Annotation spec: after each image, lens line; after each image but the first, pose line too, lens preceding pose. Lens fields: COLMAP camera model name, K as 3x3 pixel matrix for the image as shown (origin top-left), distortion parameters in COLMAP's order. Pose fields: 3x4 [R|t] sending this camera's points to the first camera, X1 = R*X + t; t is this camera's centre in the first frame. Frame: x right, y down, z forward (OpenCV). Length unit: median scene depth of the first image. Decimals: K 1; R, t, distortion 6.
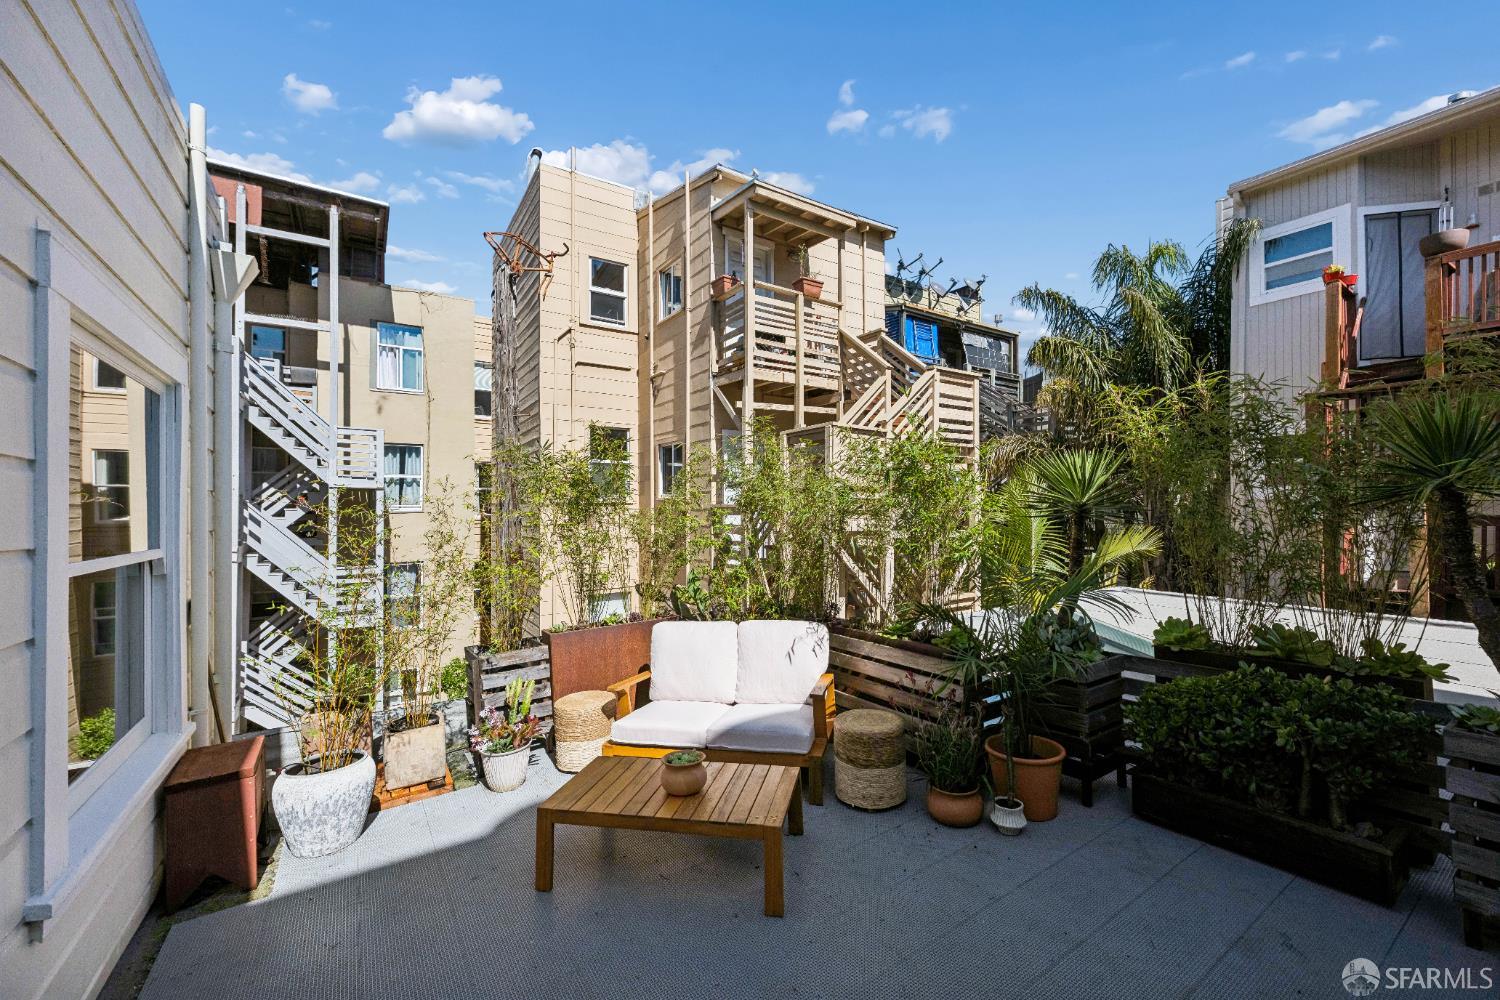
lens RADIAL K [[611.3, 0, 756.6], [0, 611.3, 503.6], [0, 0, 1]] dist [-0.001645, 0.000425]
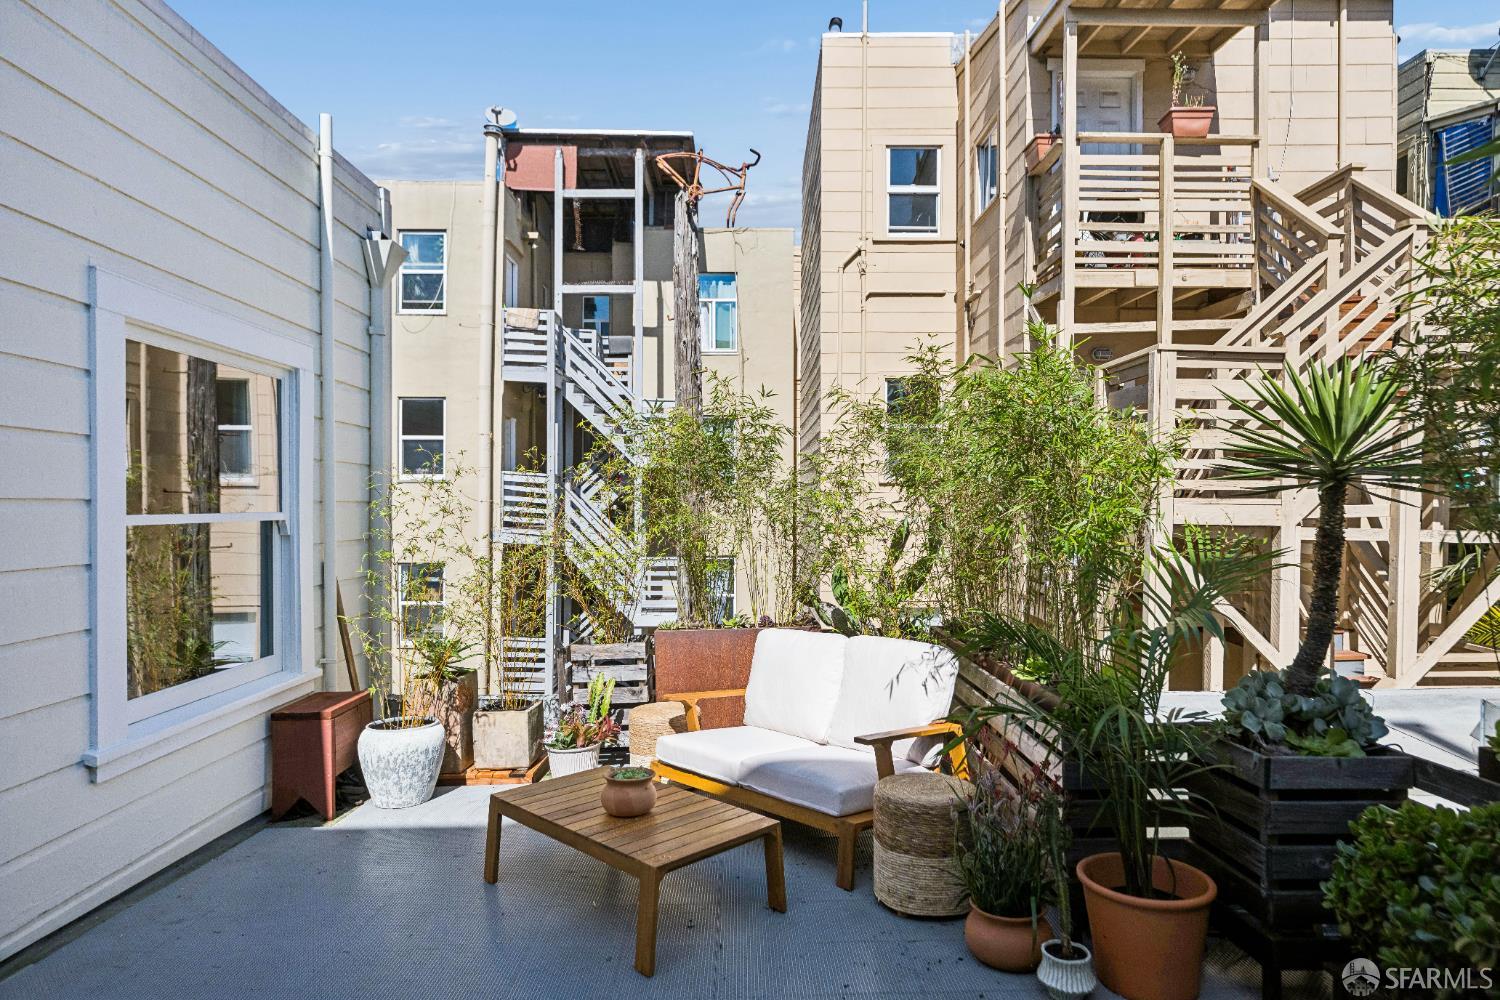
lens RADIAL K [[874.8, 0, 746.4], [0, 874.8, 508.0], [0, 0, 1]] dist [0.000459, -0.000796]
pose [[0.830330, 0.011627, -0.557150, 0.210091], [-0.000656, 0.999802, 0.019887, 0.009804], [0.557271, -0.016147, 0.830174, 0.034010]]
